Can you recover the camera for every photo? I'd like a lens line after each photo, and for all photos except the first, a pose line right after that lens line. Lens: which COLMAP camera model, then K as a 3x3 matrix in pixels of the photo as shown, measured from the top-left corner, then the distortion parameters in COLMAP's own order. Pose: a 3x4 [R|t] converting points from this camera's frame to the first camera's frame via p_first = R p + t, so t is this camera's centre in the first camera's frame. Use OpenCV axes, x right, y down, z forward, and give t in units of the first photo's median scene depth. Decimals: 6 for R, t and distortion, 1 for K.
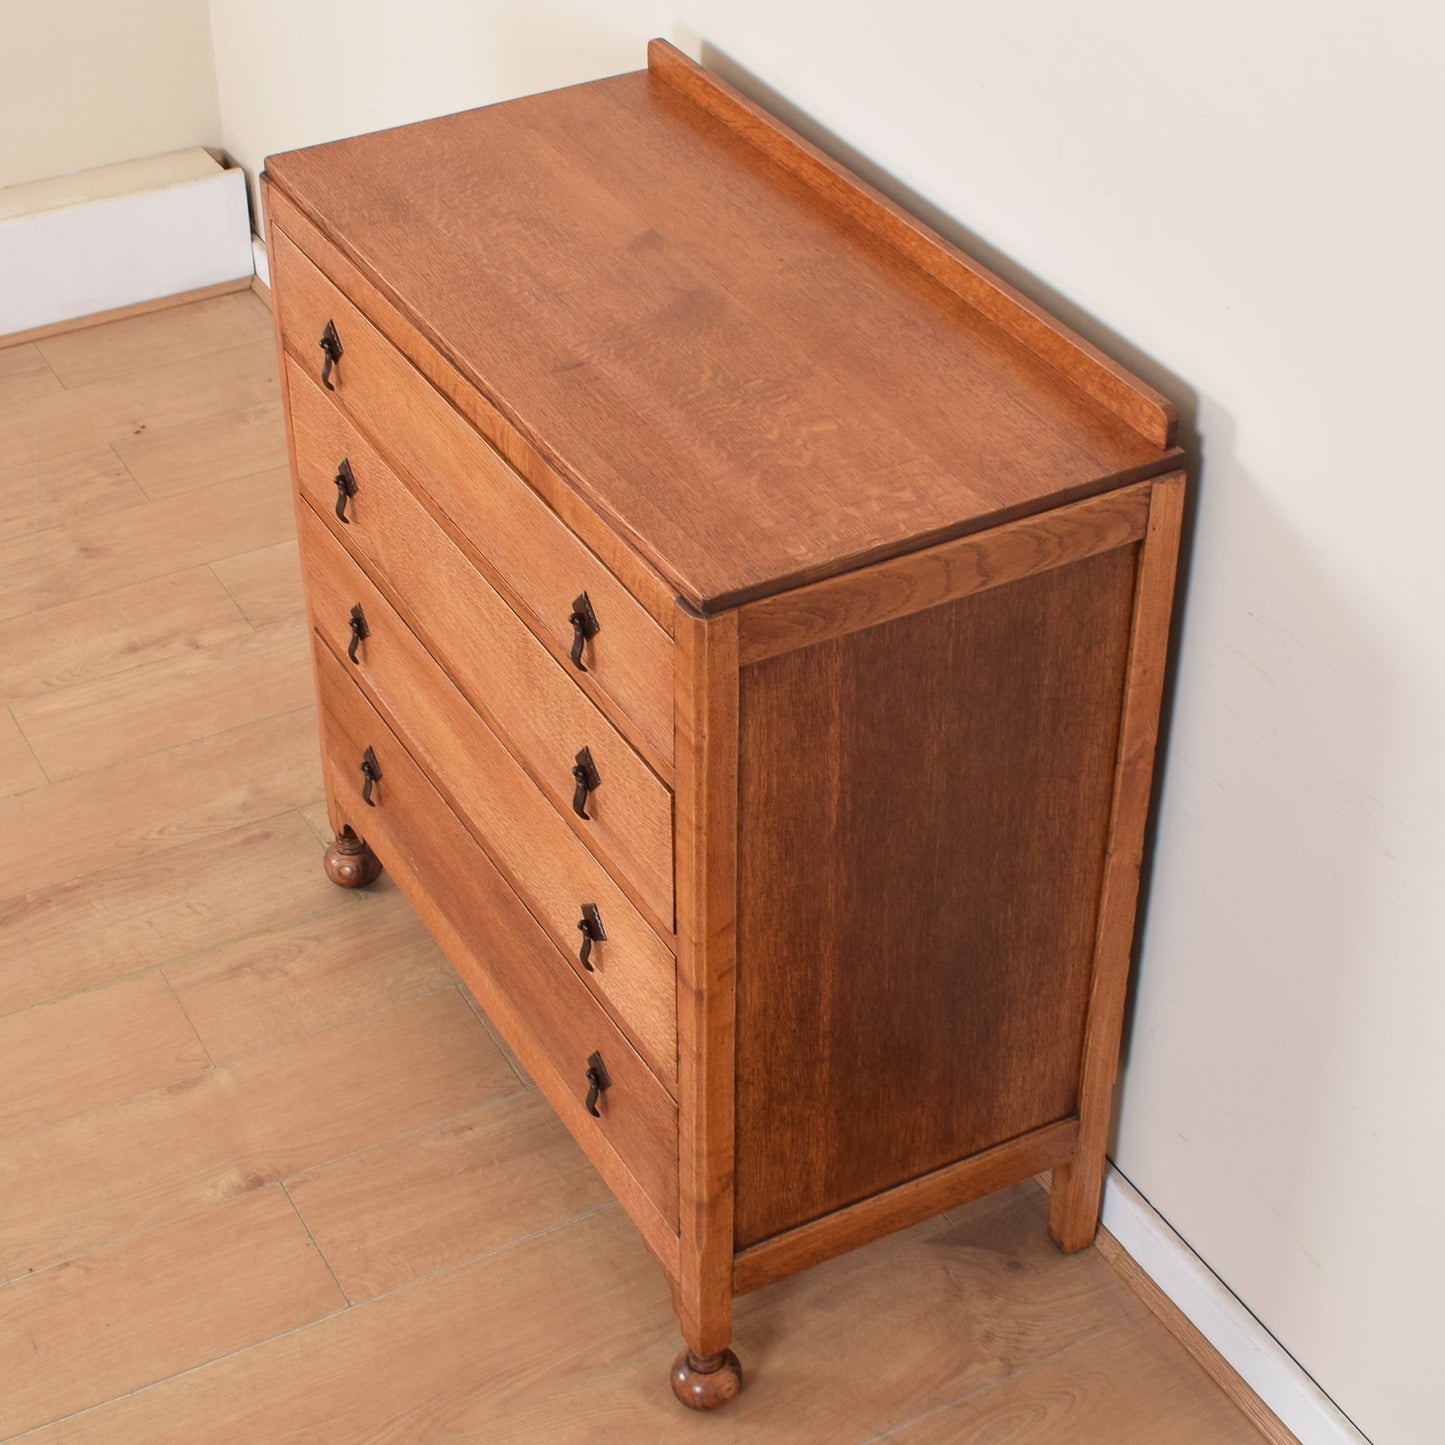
lens RADIAL K [[2652.9, 0, 667.4], [0, 2652.9, 714.0], [0, 0, 1]] dist [-0.059258, 0.000000]
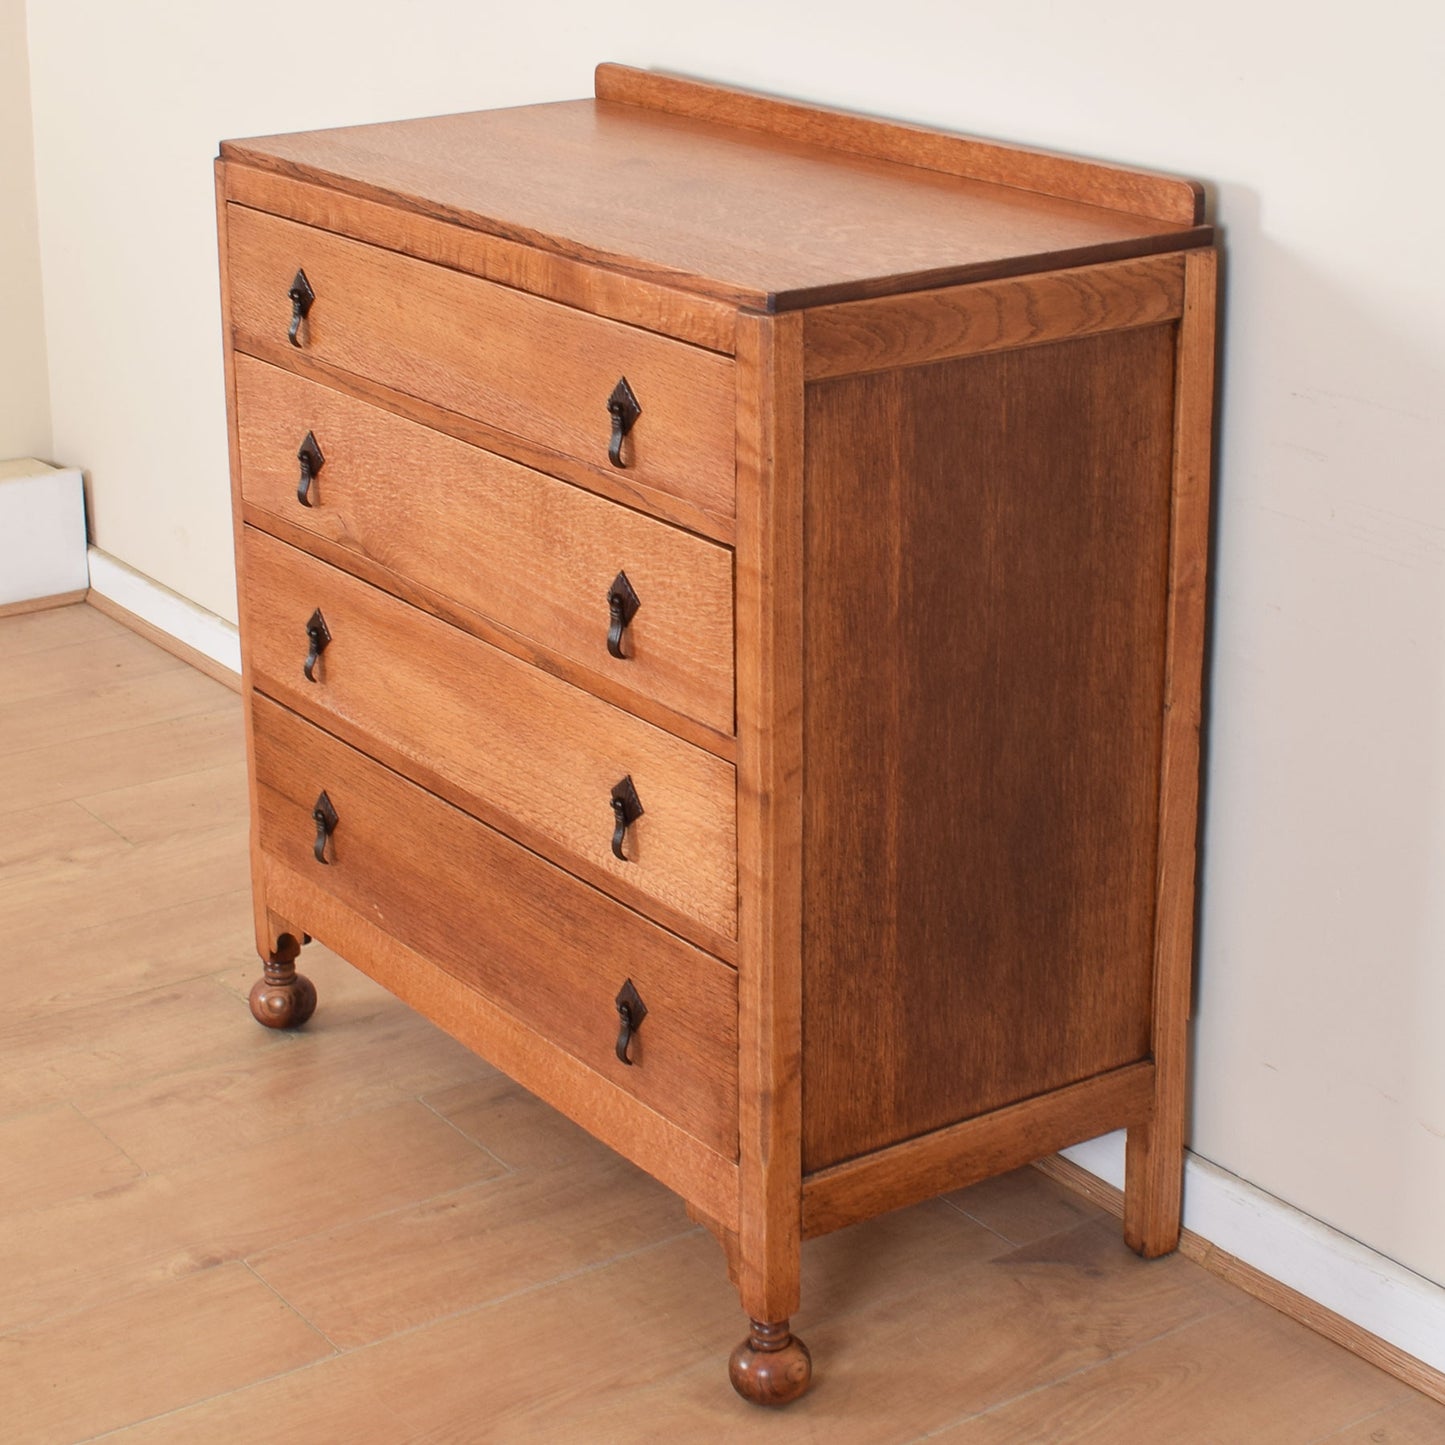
lens RADIAL K [[3081.2, 0, 725.1], [0, 3081.2, 595.9], [0, 0, 1]] dist [-0.049405, 0.000000]
pose [[0.992625, -0.032663, 0.116741, -0.110667], [0.068973, 0.944117, -0.322313, 0.340337], [-0.099690, 0.327988, 0.939407, -0.026436]]
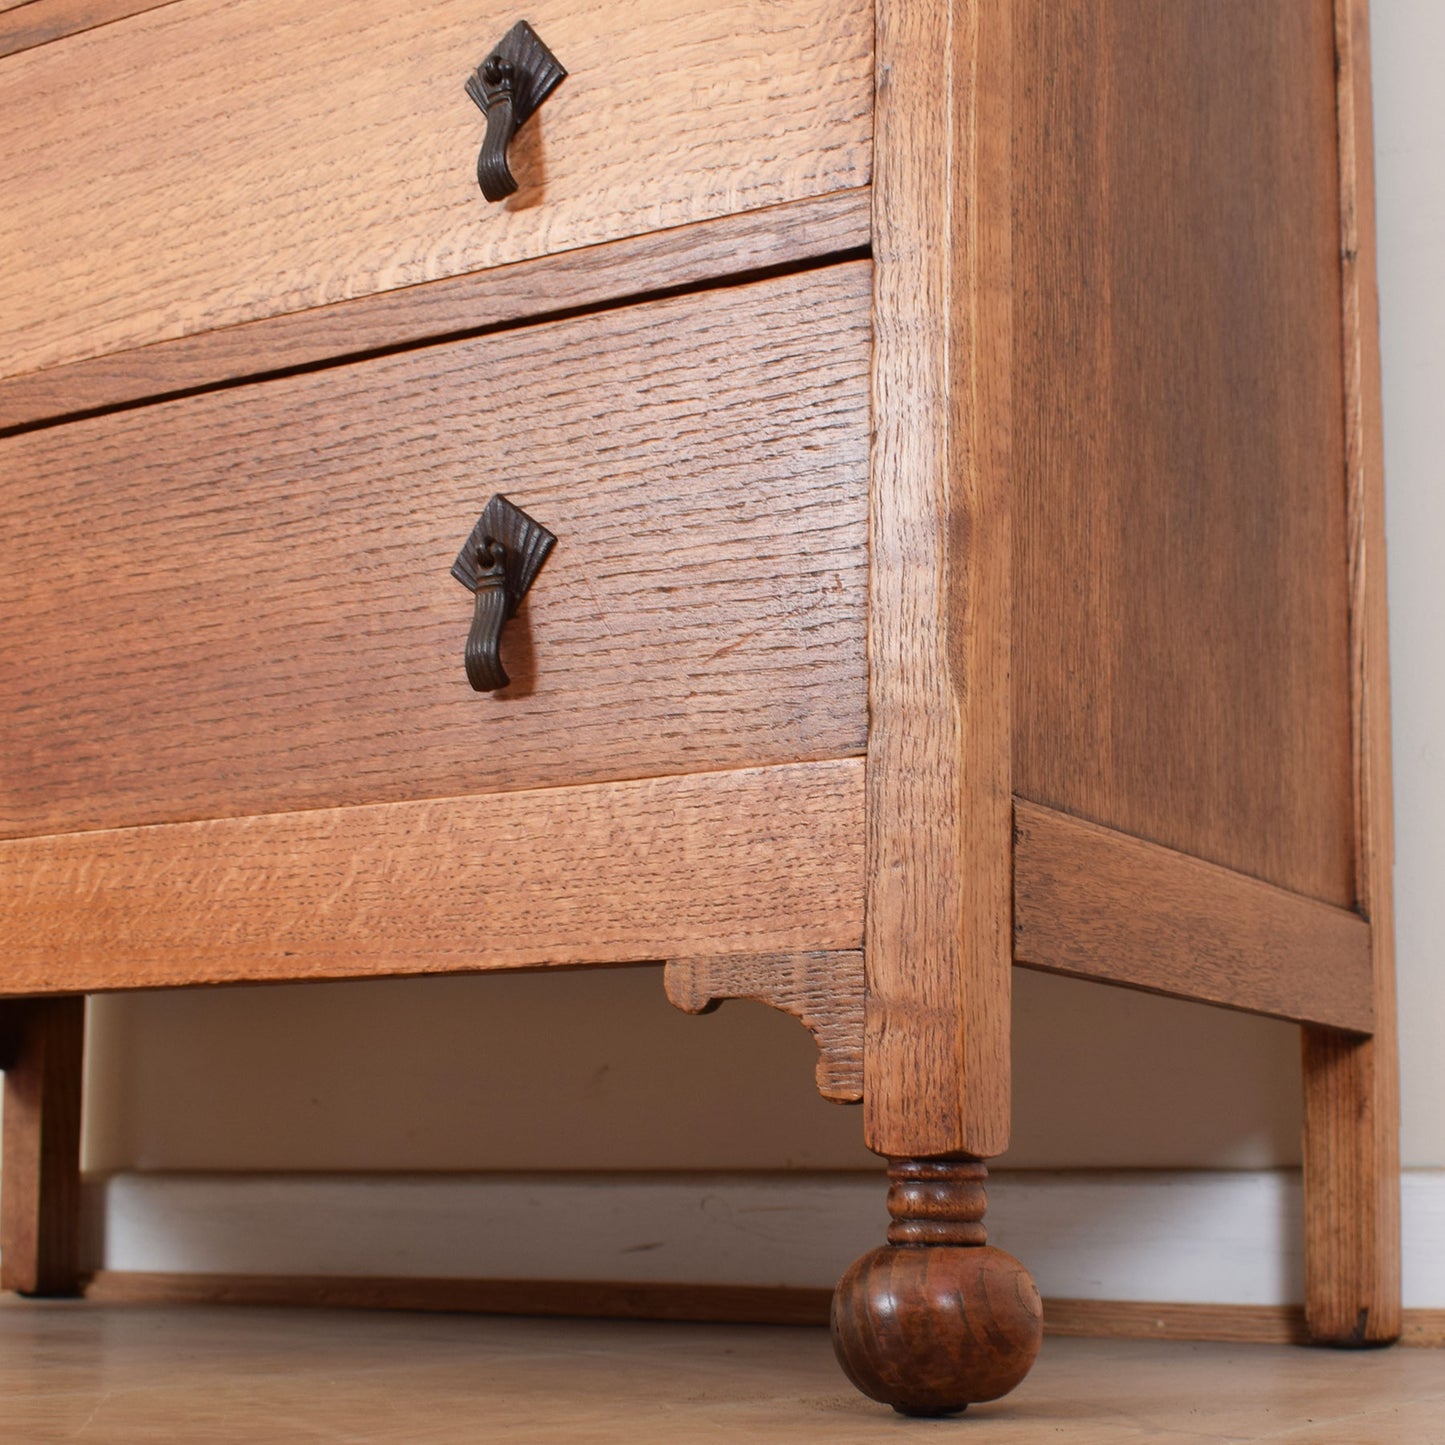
lens RADIAL K [[2550.8, 0, 773.2], [0, 2550.8, 838.2], [0, 0, 1]] dist [-0.082447, 0.000000]
pose [[0.854376, 0.101154, 0.509715, -0.176468], [0.288482, 0.723521, -0.627133, 0.408842], [-0.432227, 0.682851, 0.588978, 0.787802]]
